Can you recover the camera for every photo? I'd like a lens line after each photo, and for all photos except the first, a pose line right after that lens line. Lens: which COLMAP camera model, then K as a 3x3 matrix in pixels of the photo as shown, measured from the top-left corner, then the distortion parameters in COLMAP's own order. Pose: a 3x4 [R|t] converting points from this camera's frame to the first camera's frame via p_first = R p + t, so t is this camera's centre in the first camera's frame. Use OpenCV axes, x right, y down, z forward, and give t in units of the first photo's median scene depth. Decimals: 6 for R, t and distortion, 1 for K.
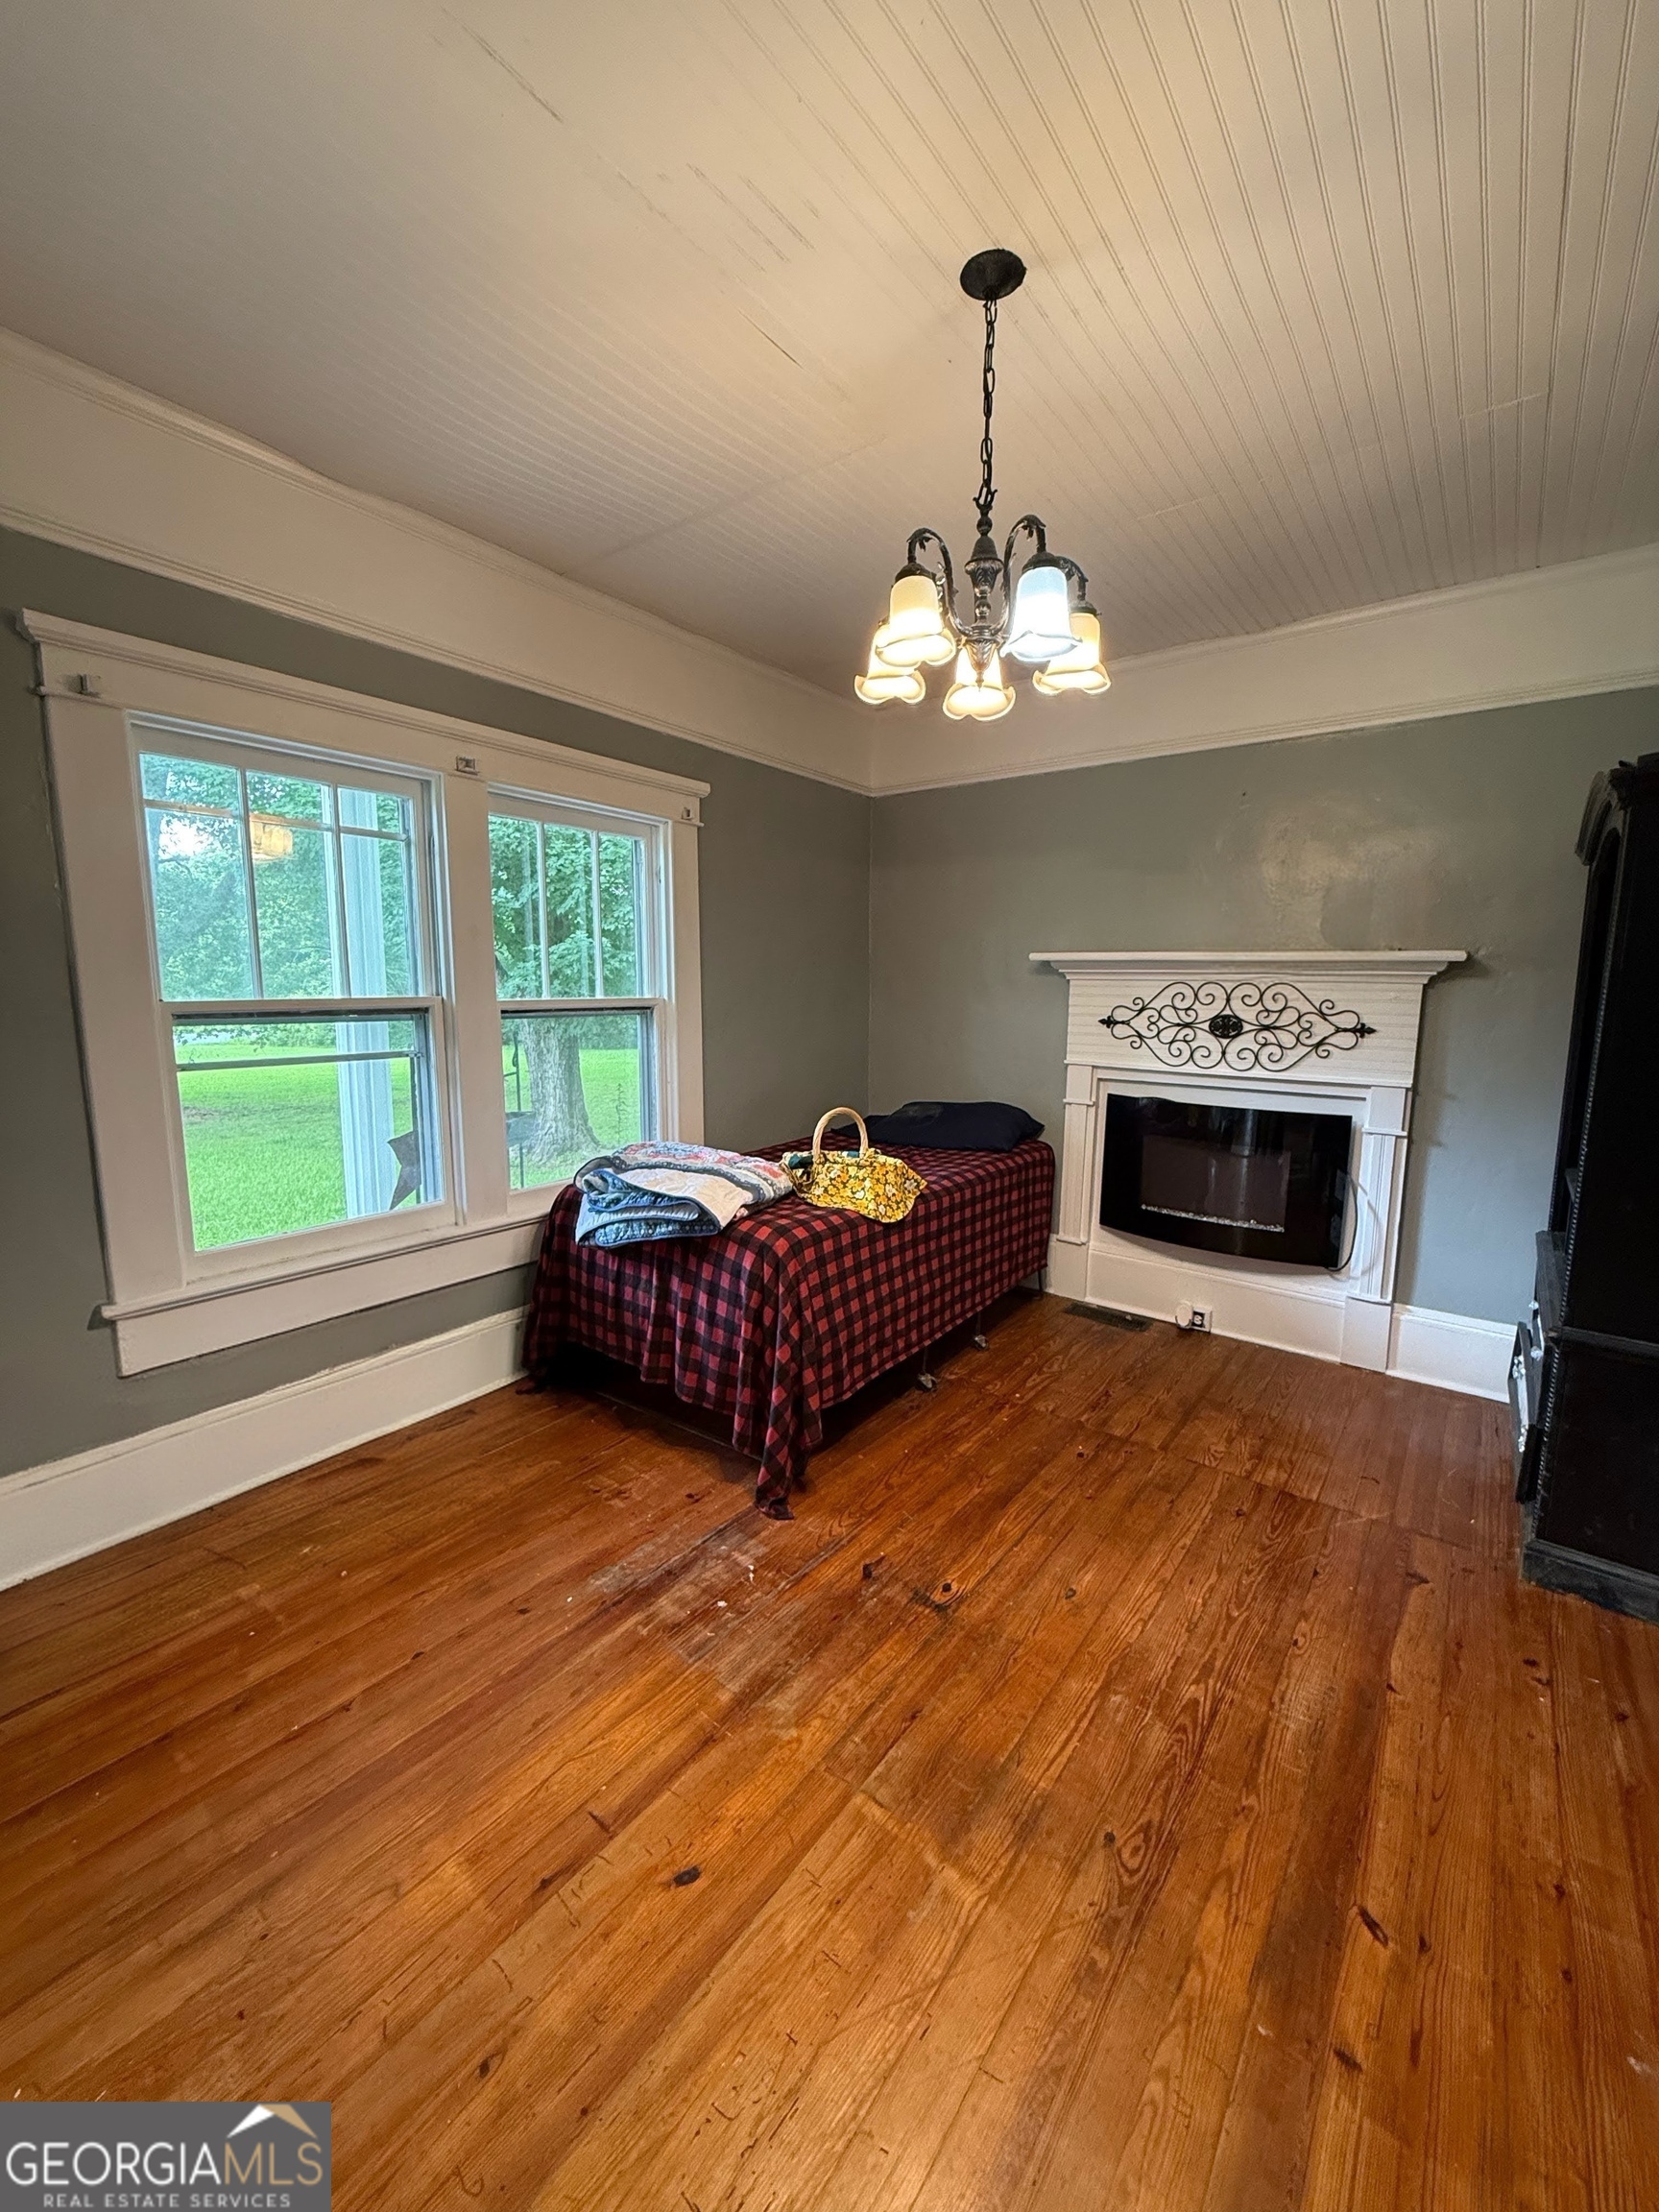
lens RADIAL K [[878.1, 0, 830.3], [0, 878.1, 1097.0], [0, 0, 1]] dist [-0.002203, 0.000536]
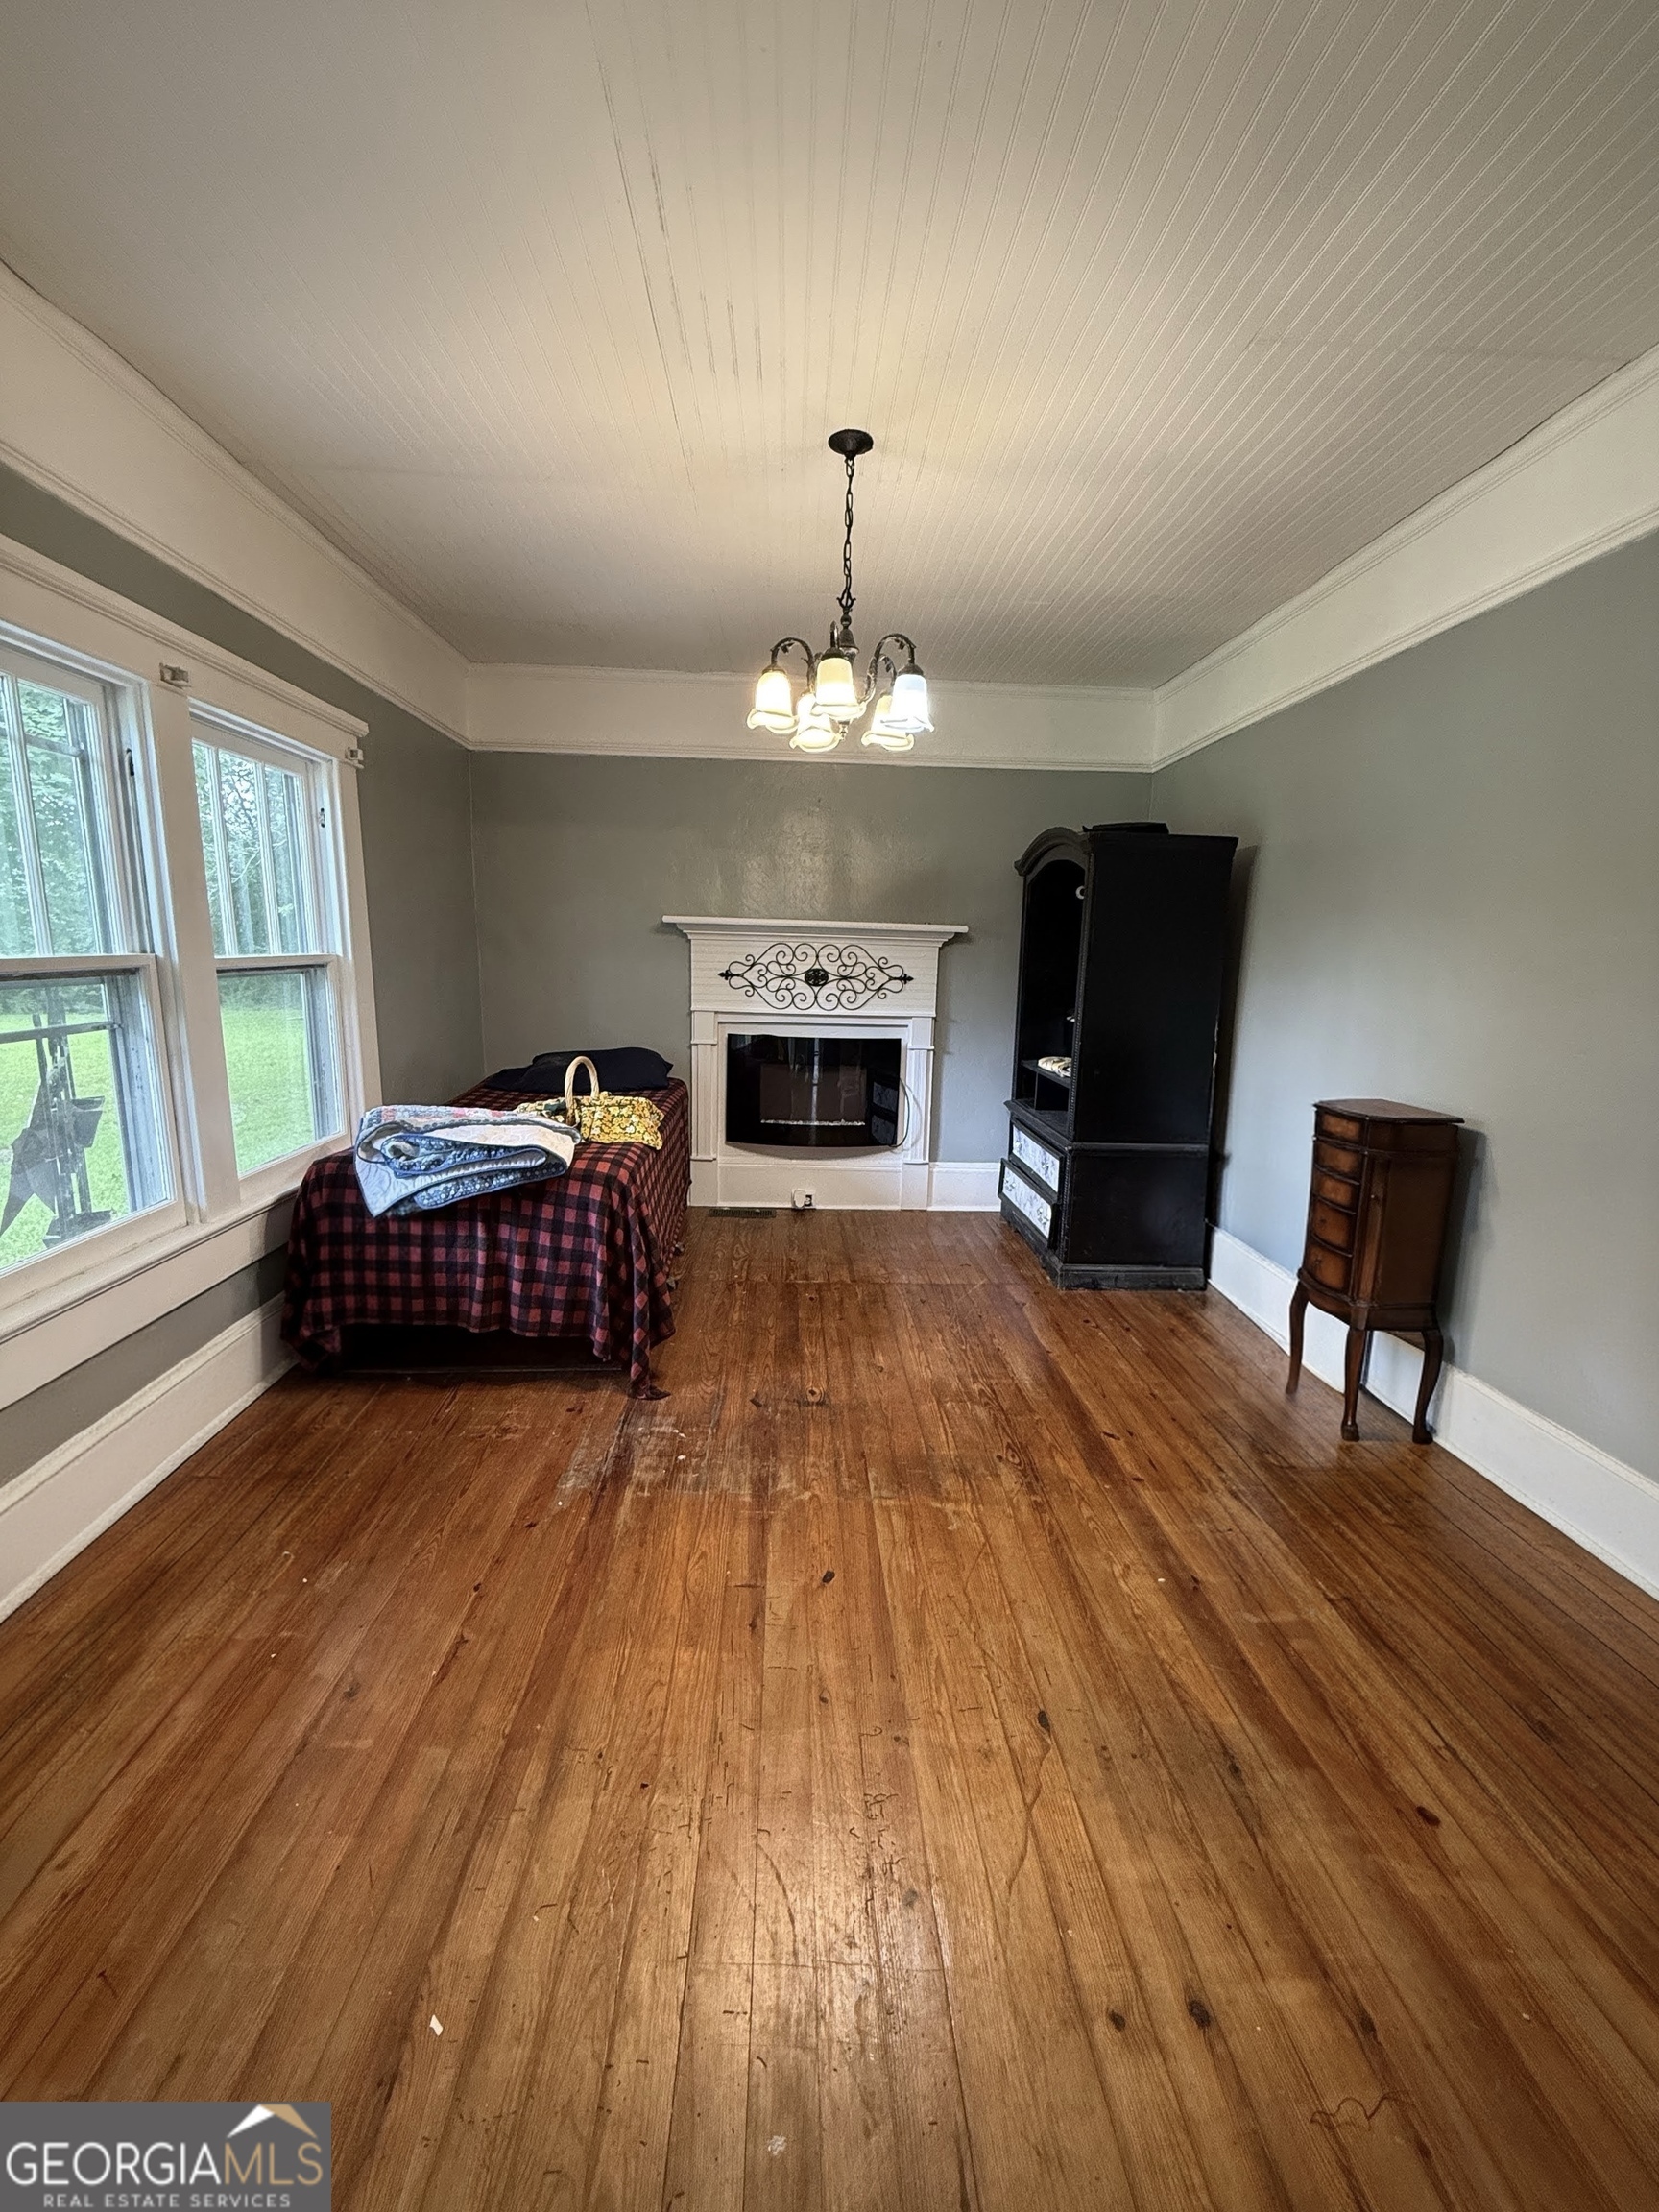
lens RADIAL K [[878.1, 0, 830.3], [0, 878.1, 1097.0], [0, 0, 1]] dist [-0.002203, 0.000536]
pose [[0.767379, -0.100047, 0.633341, -0.535592], [0.065375, 0.994813, 0.077936, -0.003429], [-0.637852, -0.018402, 0.769939, -0.051718]]
